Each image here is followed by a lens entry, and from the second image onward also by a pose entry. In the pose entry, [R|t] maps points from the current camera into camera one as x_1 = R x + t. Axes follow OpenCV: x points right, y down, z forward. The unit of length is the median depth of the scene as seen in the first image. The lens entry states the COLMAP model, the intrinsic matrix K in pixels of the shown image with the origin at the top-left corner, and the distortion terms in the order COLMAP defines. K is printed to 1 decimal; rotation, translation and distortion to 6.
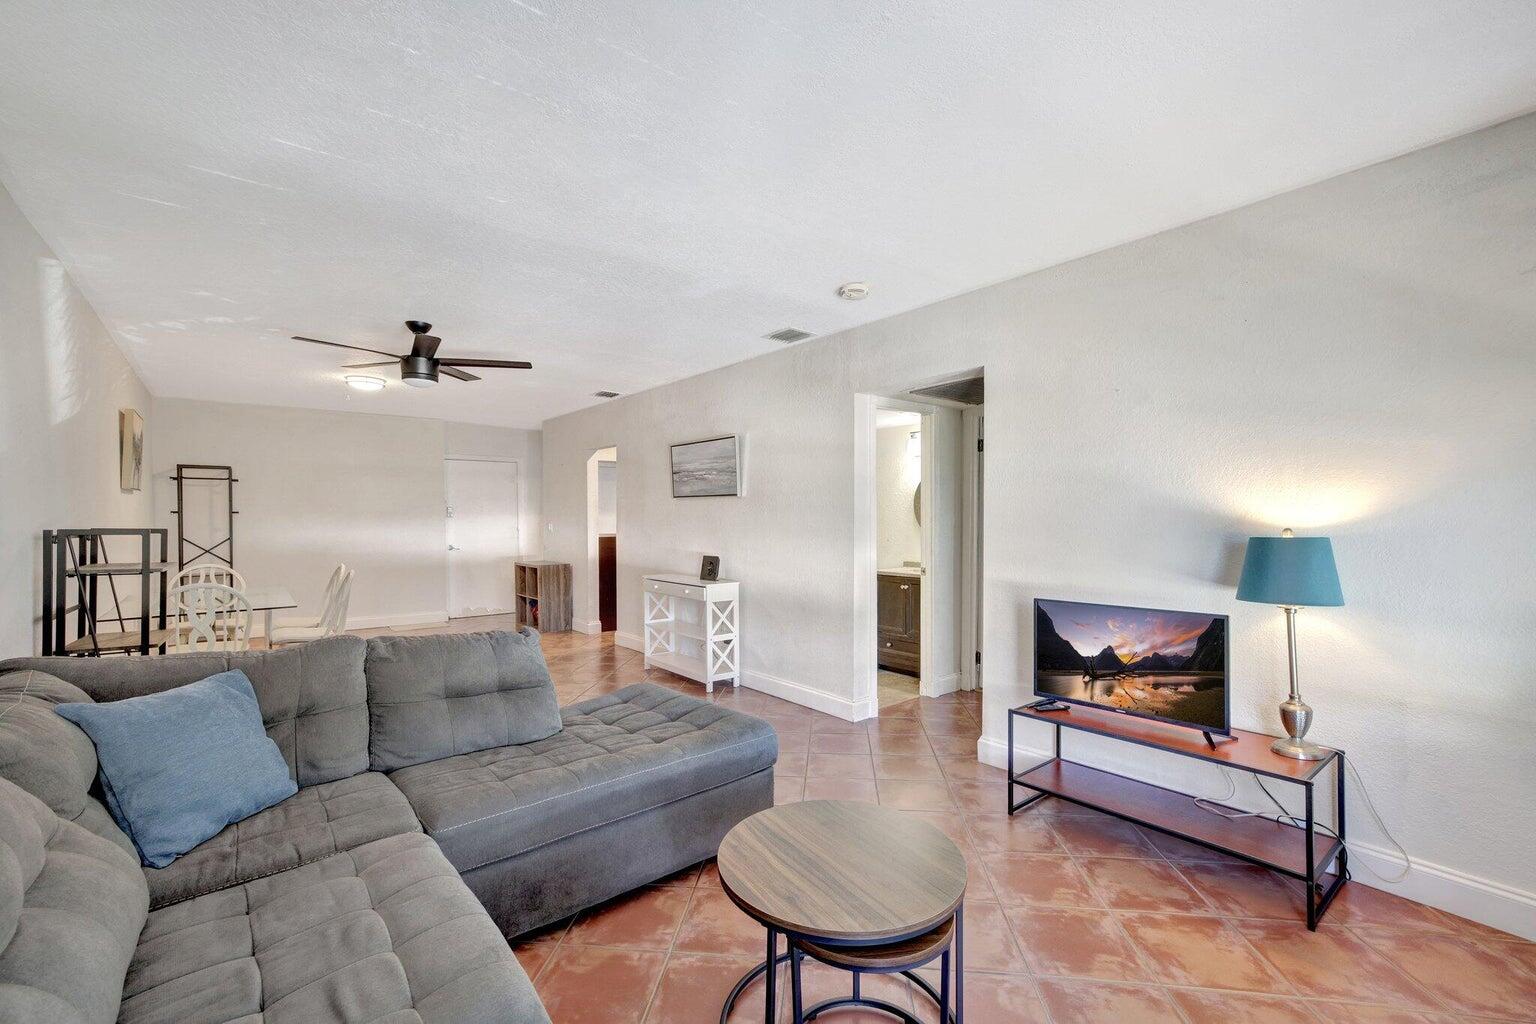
lens RADIAL K [[665.0, 0, 766.8], [0, 665.0, 522.5], [0, 0, 1]] dist [-0.012099, 0.019368]
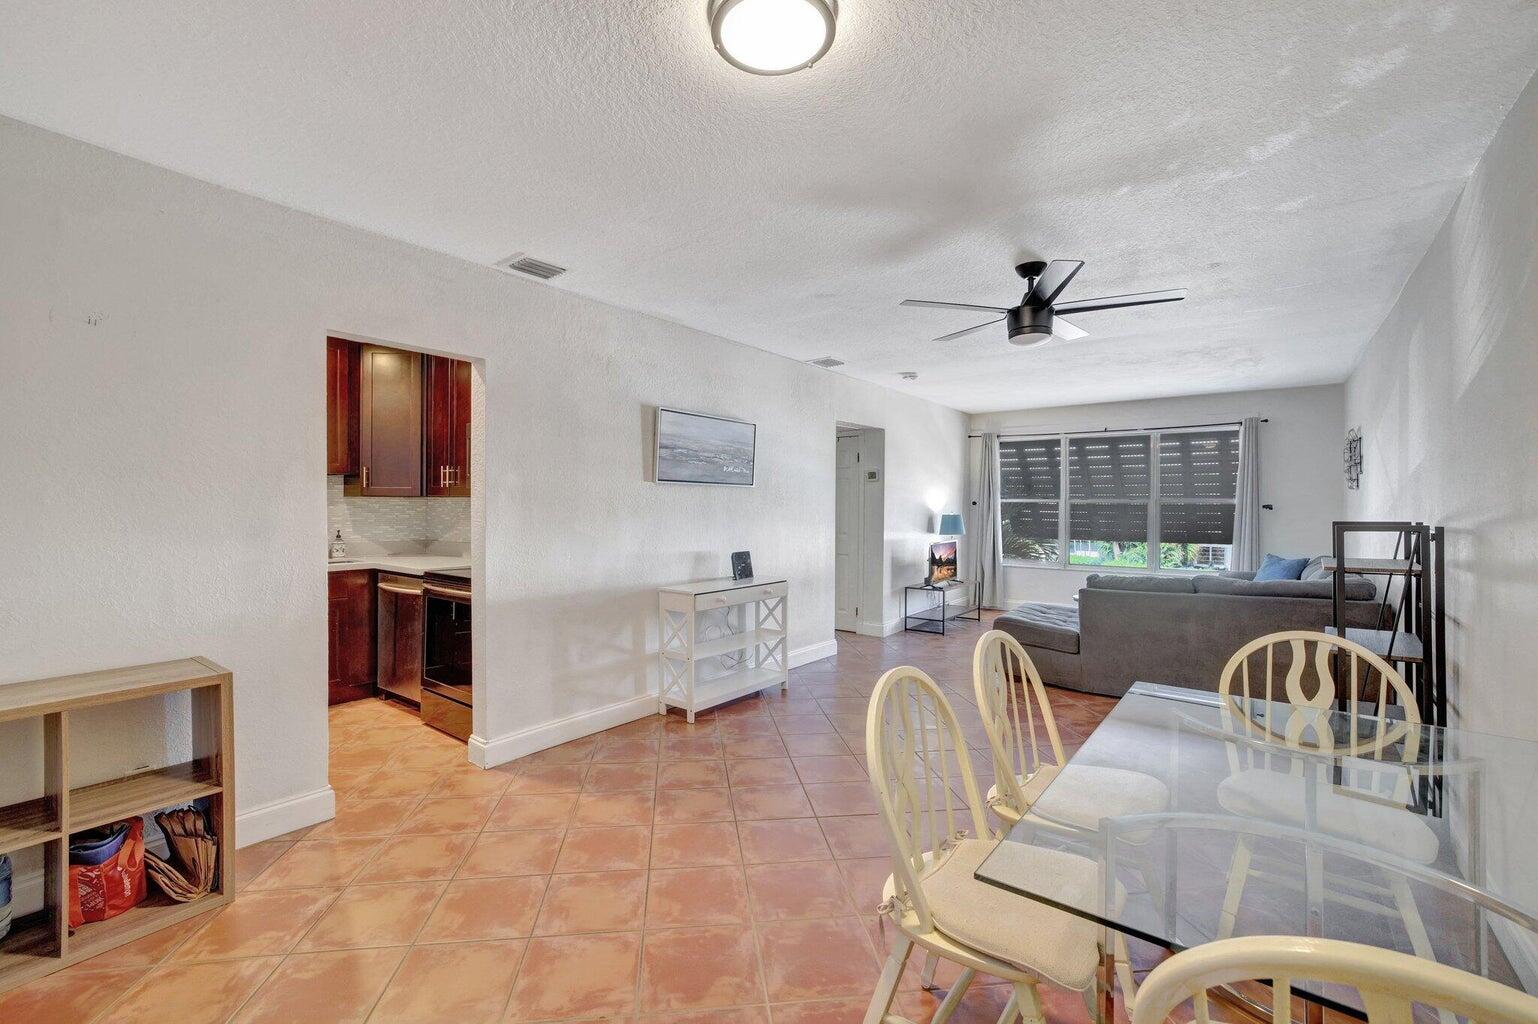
lens RADIAL K [[665.9, 0, 767.8], [0, 665.9, 522.5], [0, 0, 1]] dist [-0.012099, 0.019368]
pose [[-0.237498, -0.011385, 0.971321, -0.771908], [0.014962, 0.999770, 0.015377, -0.001464], [-0.971273, 0.018185, -0.237273, 0.942345]]
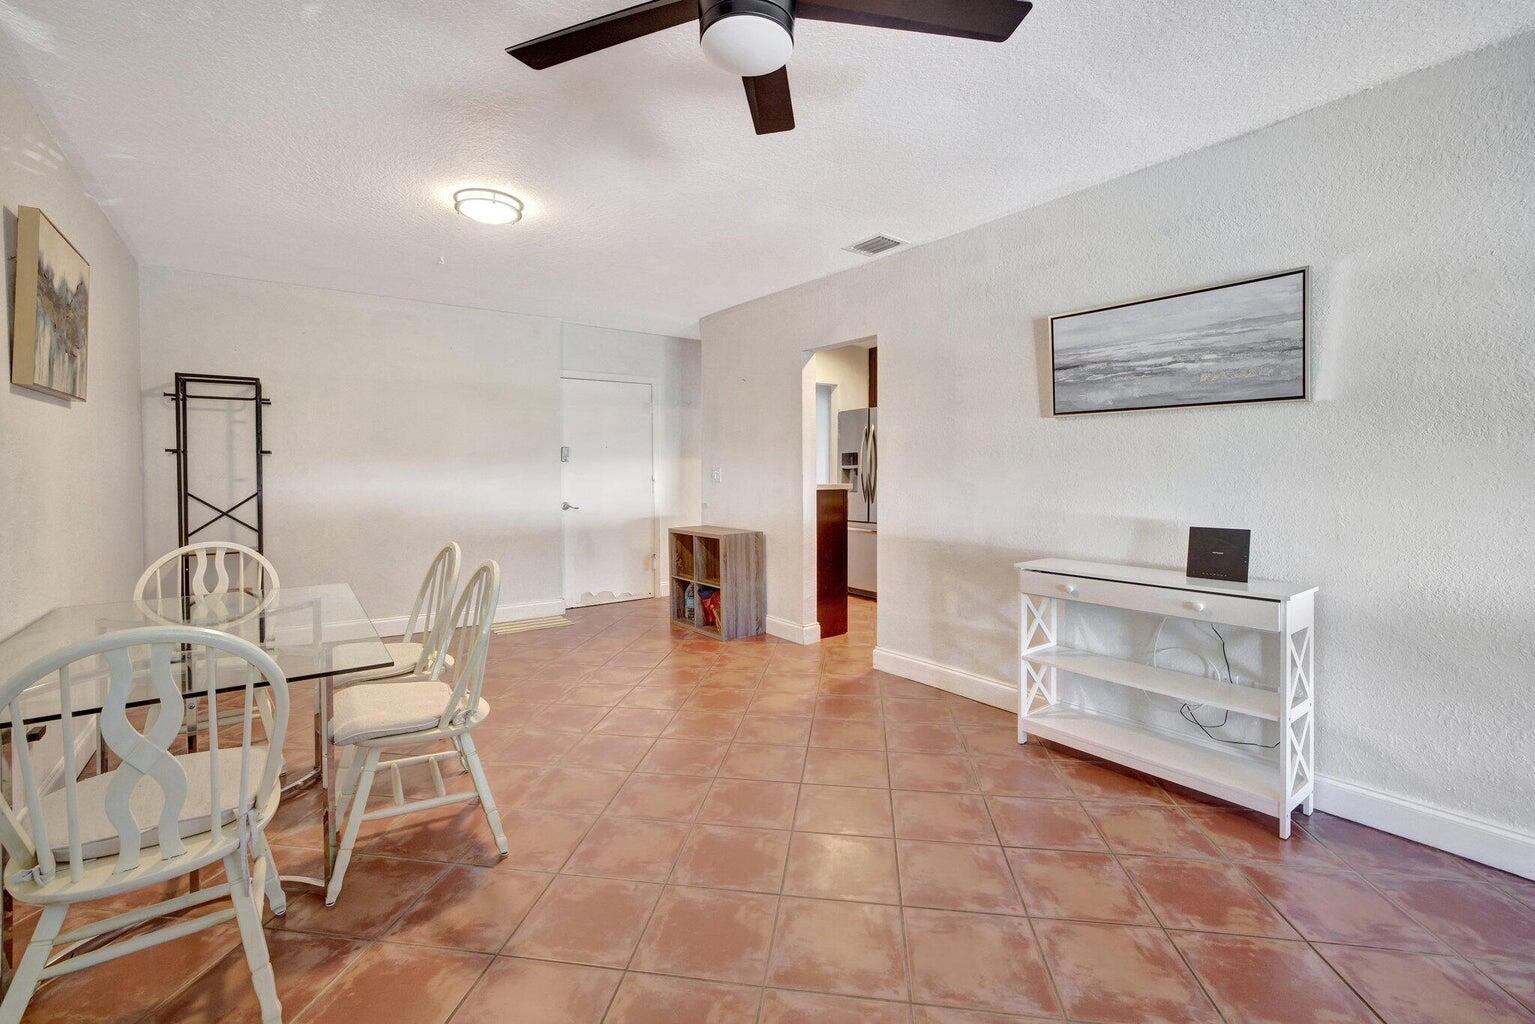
lens RADIAL K [[663.0, 0, 763.9], [0, 663.0, 469.3], [0, 0, 1]] dist [-0.016827, 0.000084]
pose [[0.999272, -0.004314, -0.037913, -0.315679], [0.003961, 0.999948, -0.009373, 0.009109], [0.037951, 0.009216, 0.999237, 0.411750]]
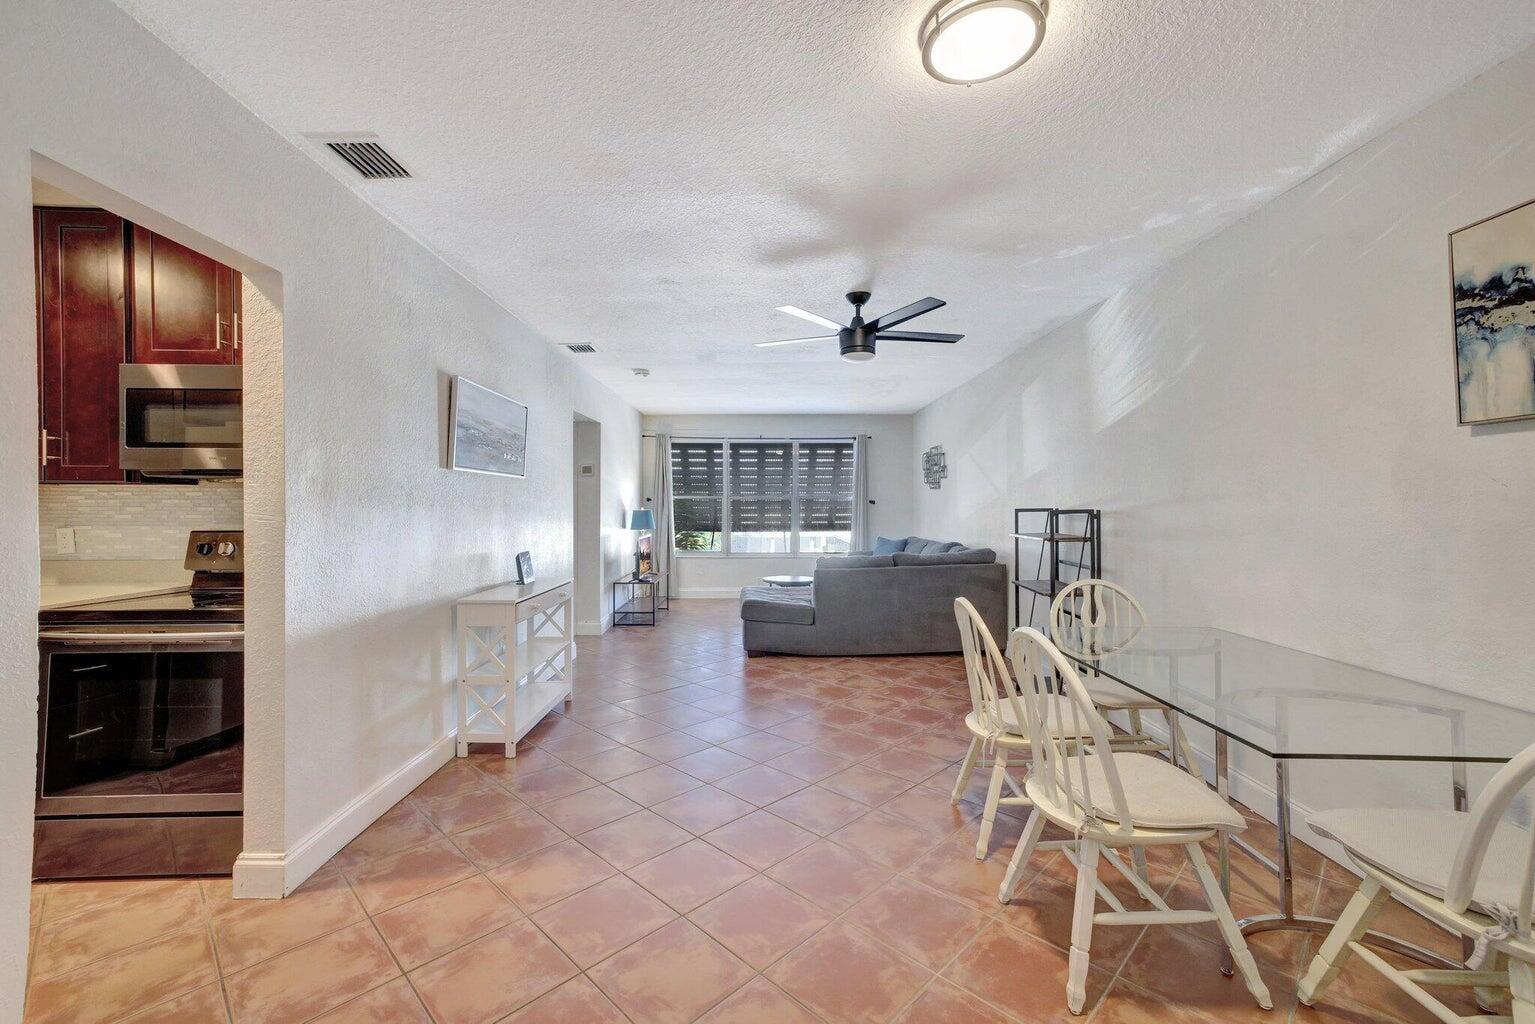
lens RADIAL K [[645.1, 0, 767.5], [0, 645.1, 512.0], [0, 0, 1]] dist [-0.001869, 0.017156]
pose [[-0.784920, 0.009184, 0.619530, -0.624193], [0.022814, 0.999640, 0.014086, 0.000014], [-0.619178, 0.025190, -0.784847, 1.134566]]
